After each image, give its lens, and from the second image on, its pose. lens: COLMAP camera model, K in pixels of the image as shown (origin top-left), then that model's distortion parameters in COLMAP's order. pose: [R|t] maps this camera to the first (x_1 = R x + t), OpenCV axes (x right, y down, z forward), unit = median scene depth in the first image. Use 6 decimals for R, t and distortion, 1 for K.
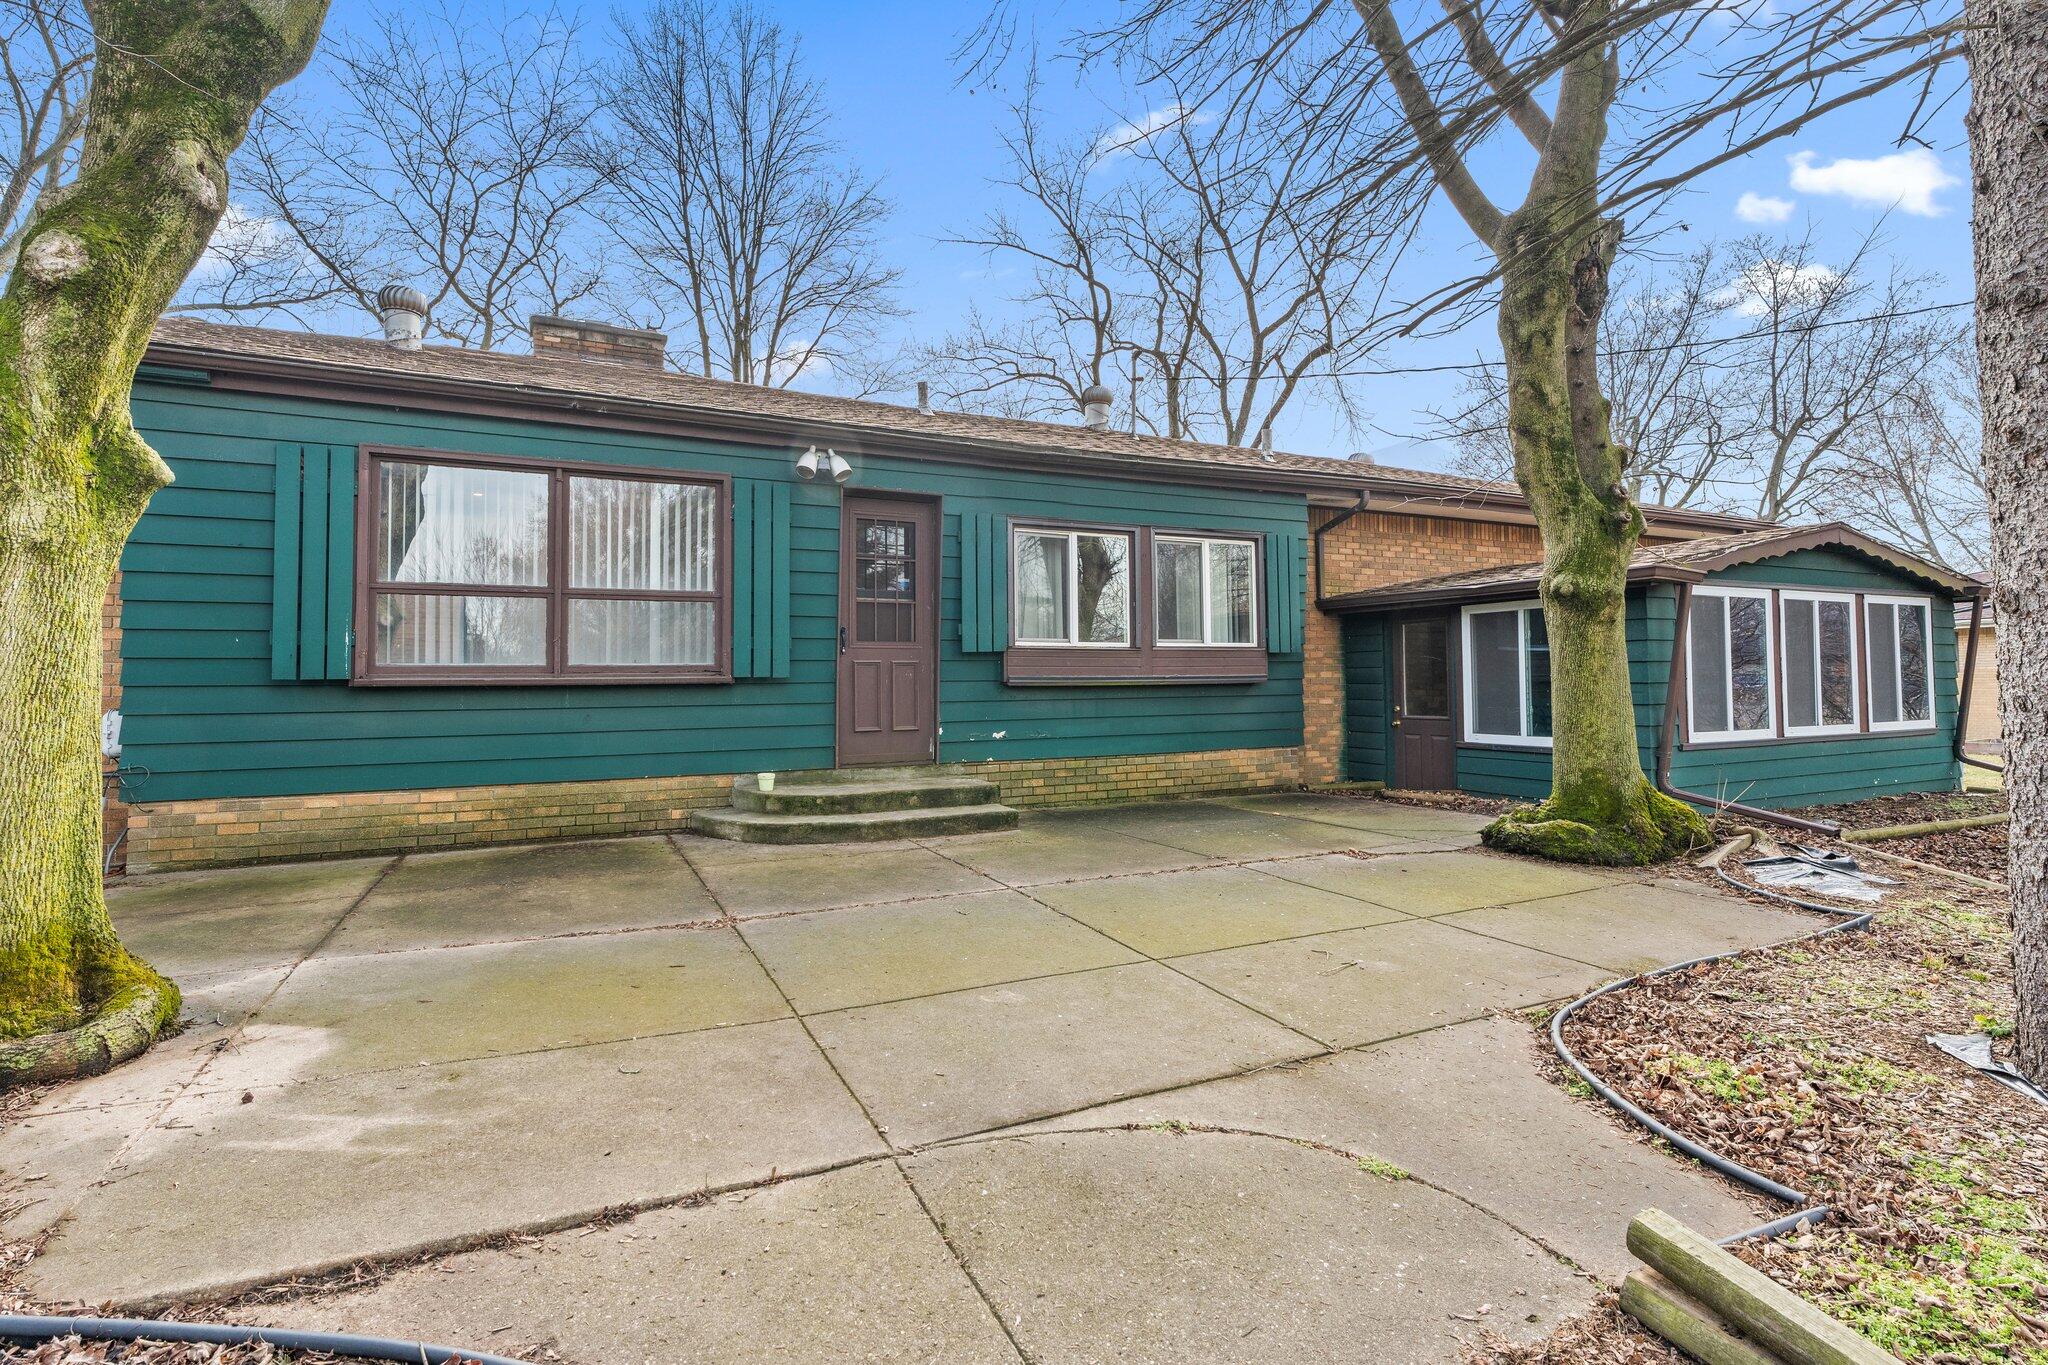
lens RADIAL K [[937.8, 0, 894.7], [0, 937.8, 638.8], [0, 0, 1]] dist [-0.002358, -0.000148]
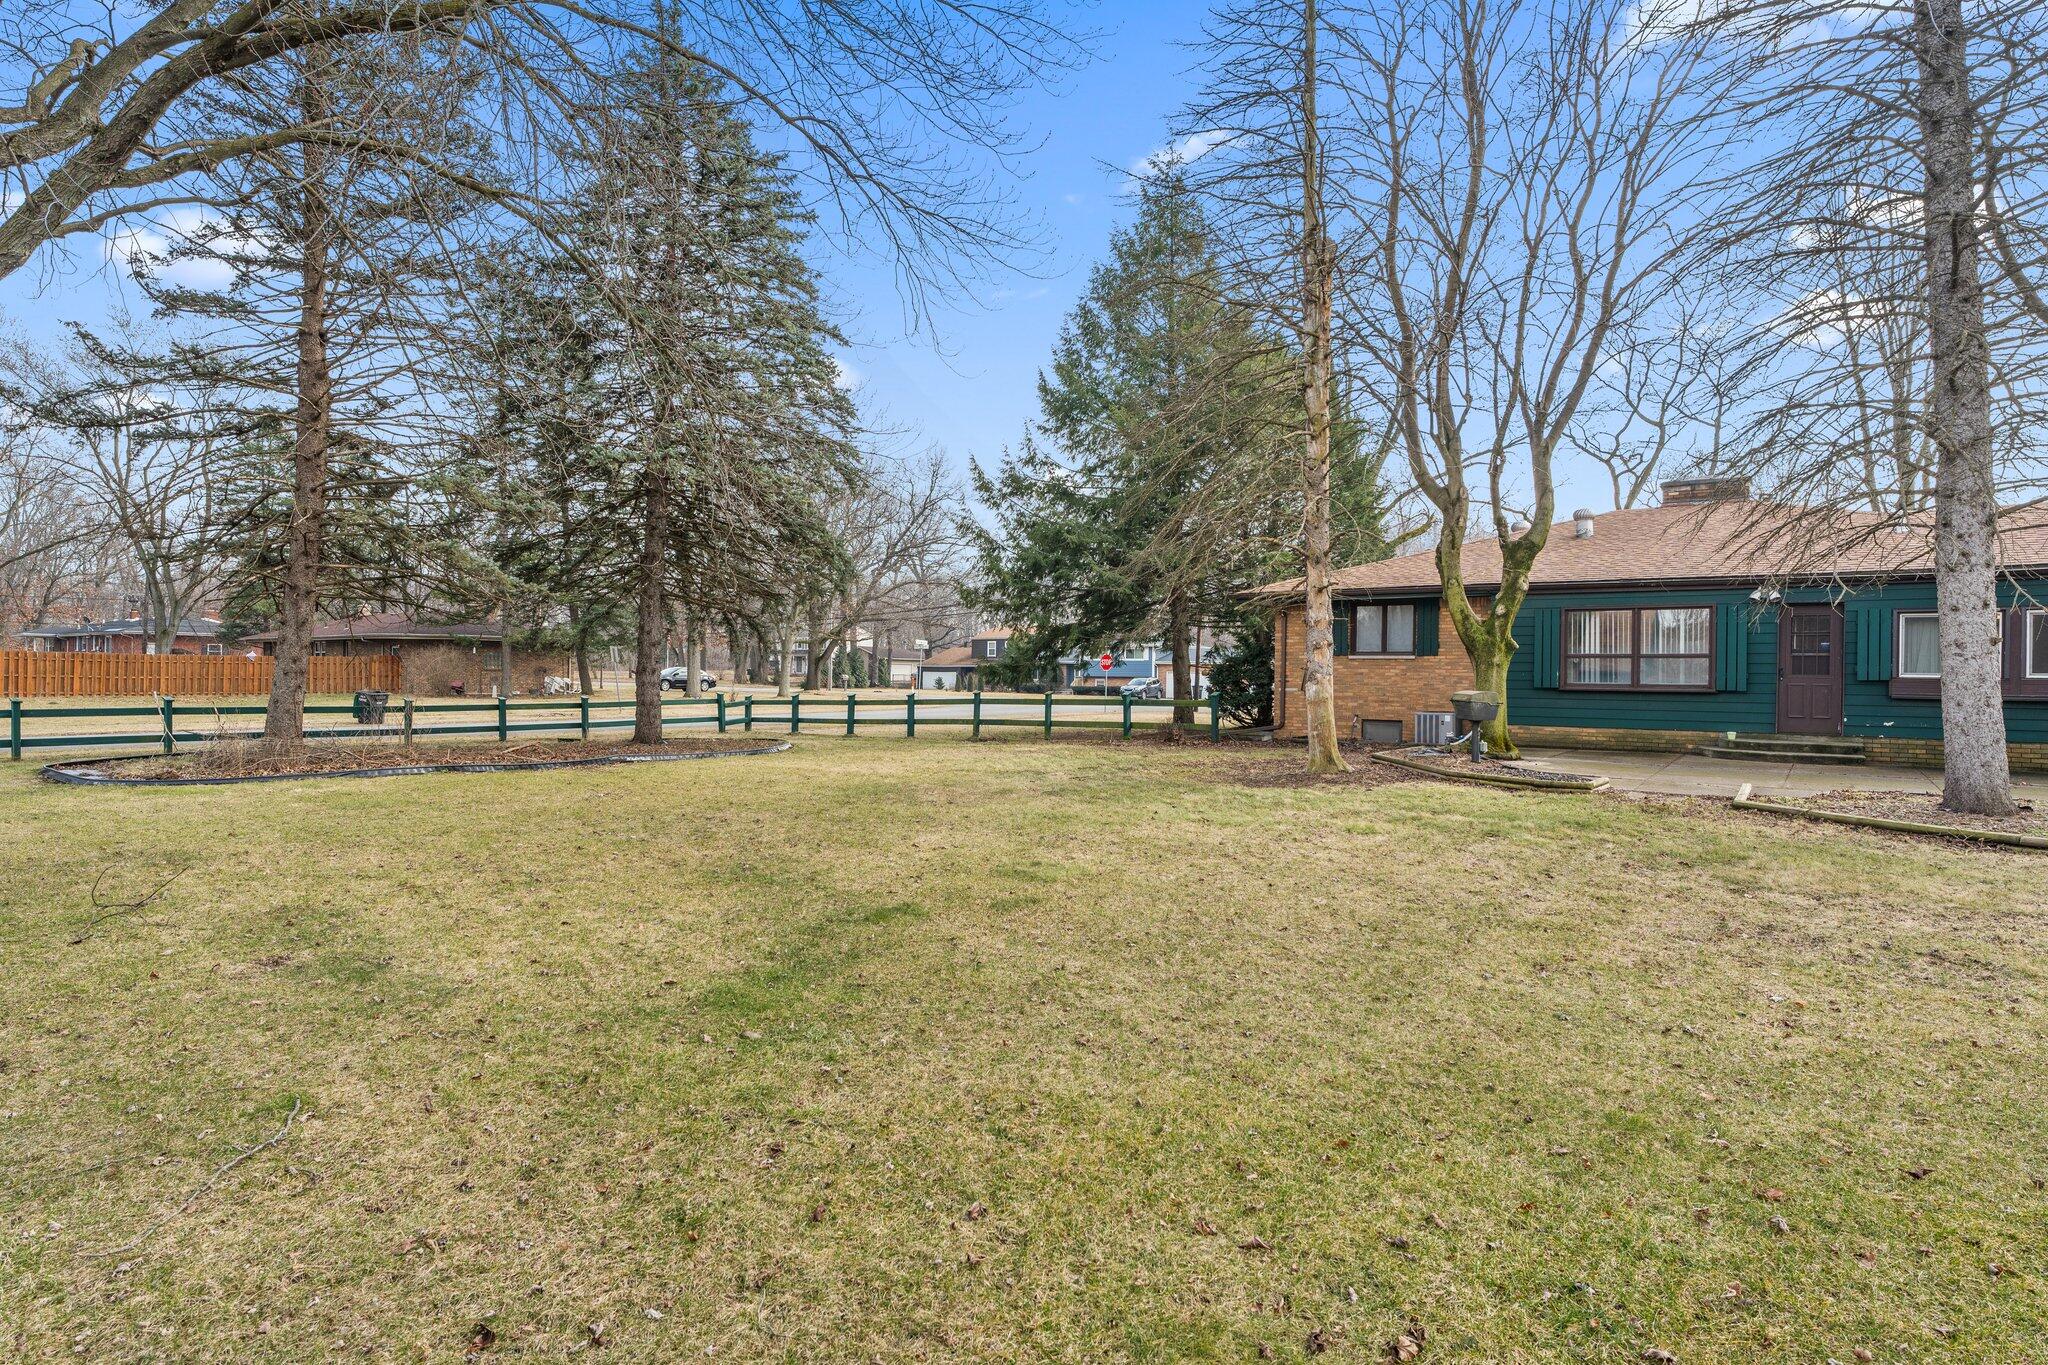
lens RADIAL K [[1081.1, 0, 1010.3], [0, 1081.1, 678.2], [0, 0, 1]] dist [-0.003273, 0.000934]
pose [[0.526710, 0.019881, -0.849813, 1.187142], [0.023645, 0.998997, 0.038026, -0.133117], [0.849716, -0.040122, 0.525711, -1.912184]]
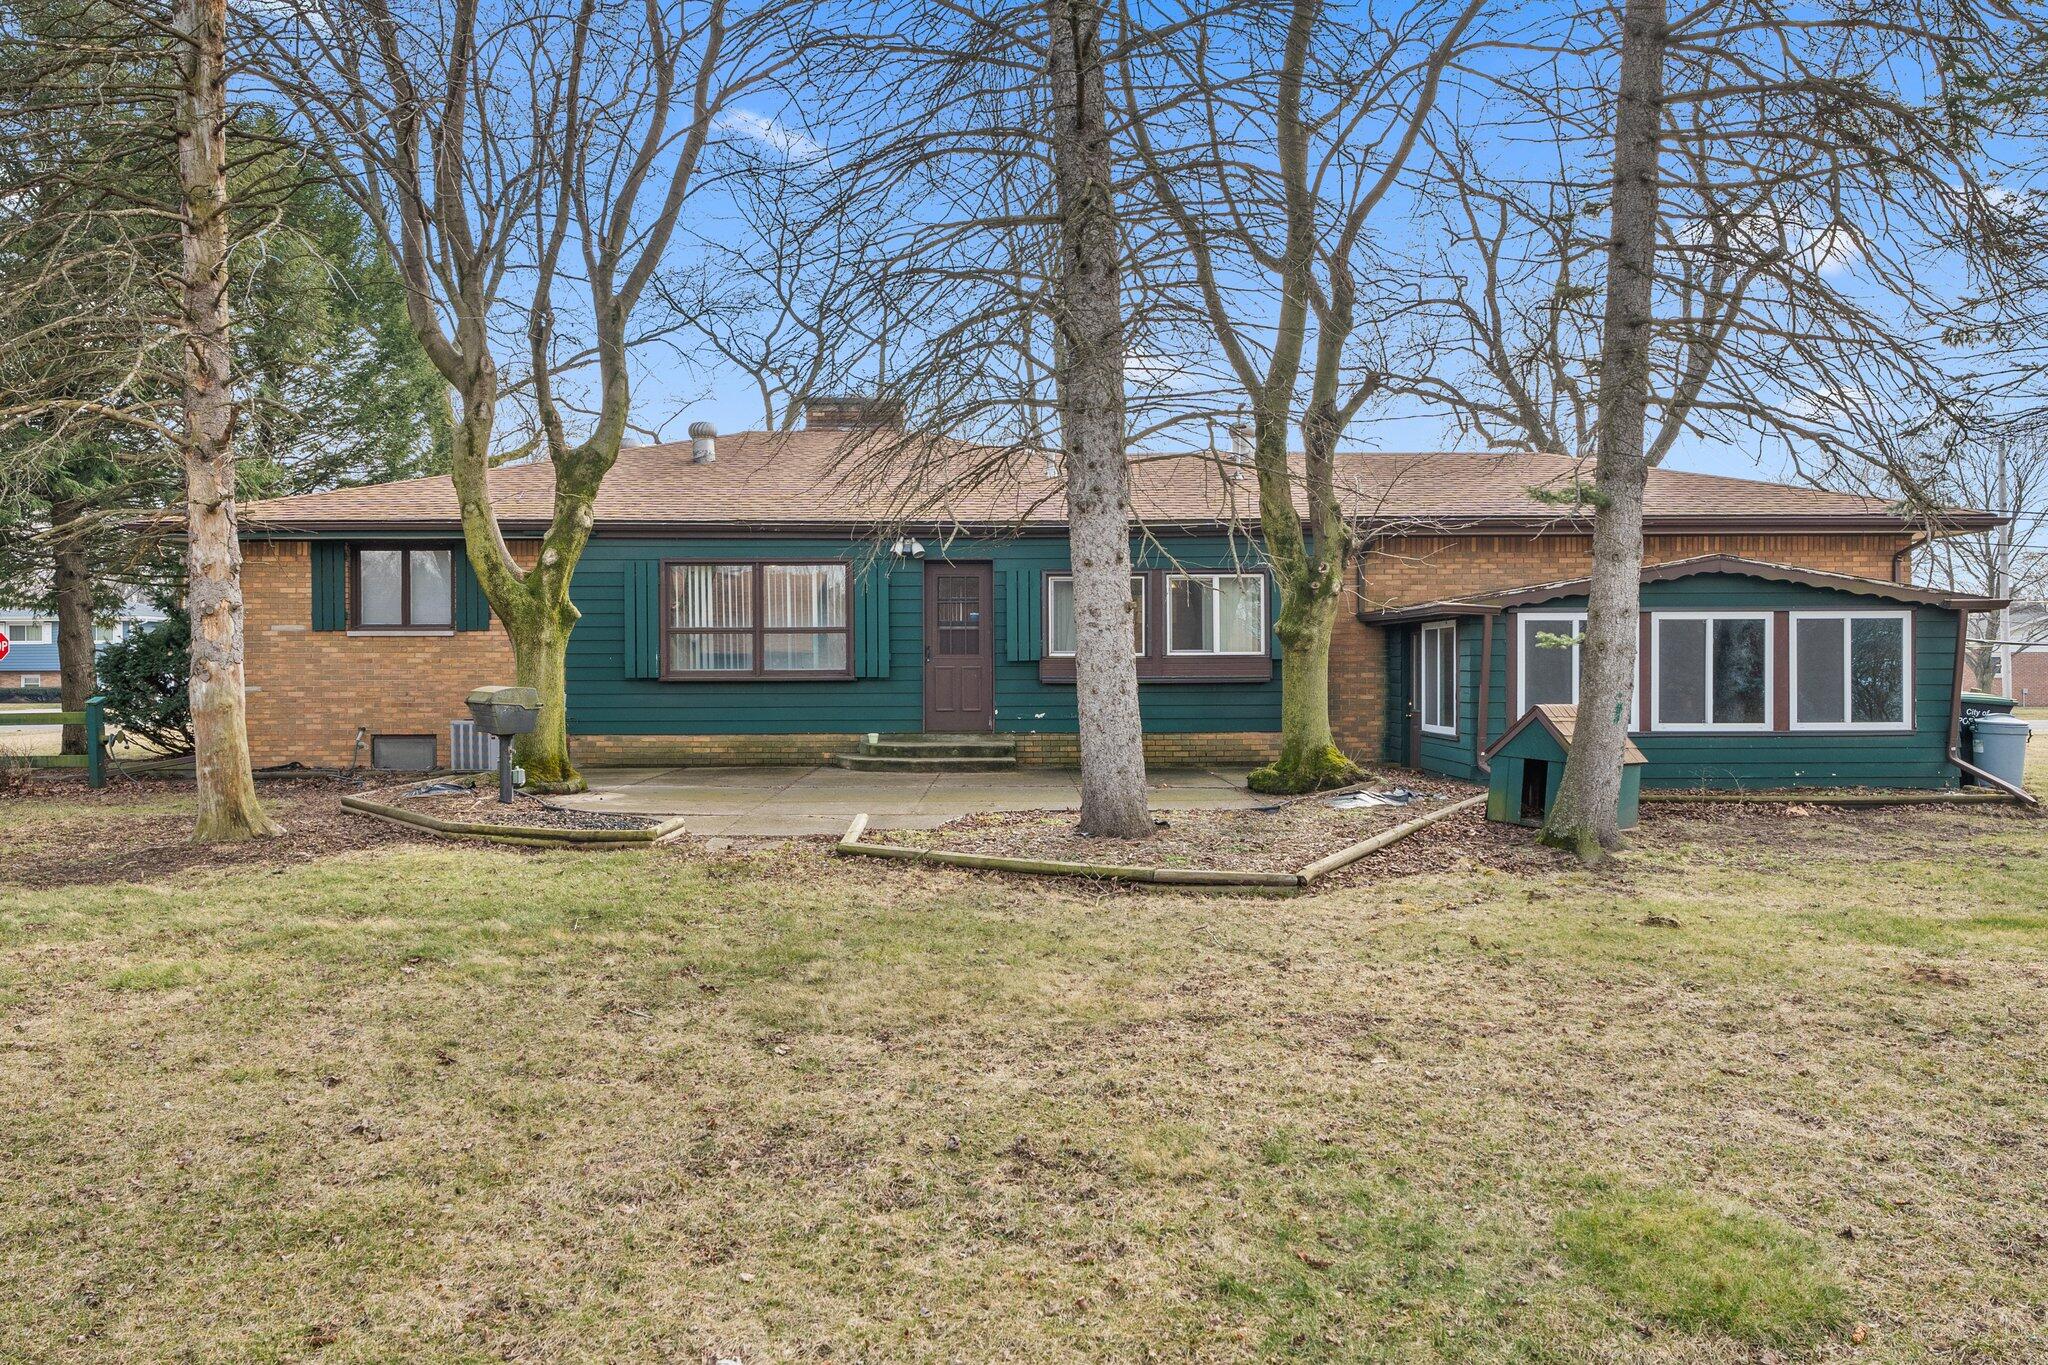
lens RADIAL K [[1440.3, 0, 1015.9], [0, 1440.3, 674.8], [0, 0, 1]] dist [-0.006198, -0.002415]
pose [[0.930873, 0.009387, -0.365223, 1.057674], [0.011774, 0.998380, 0.055670, -0.105664], [0.365154, -0.056122, 0.929254, -1.332072]]
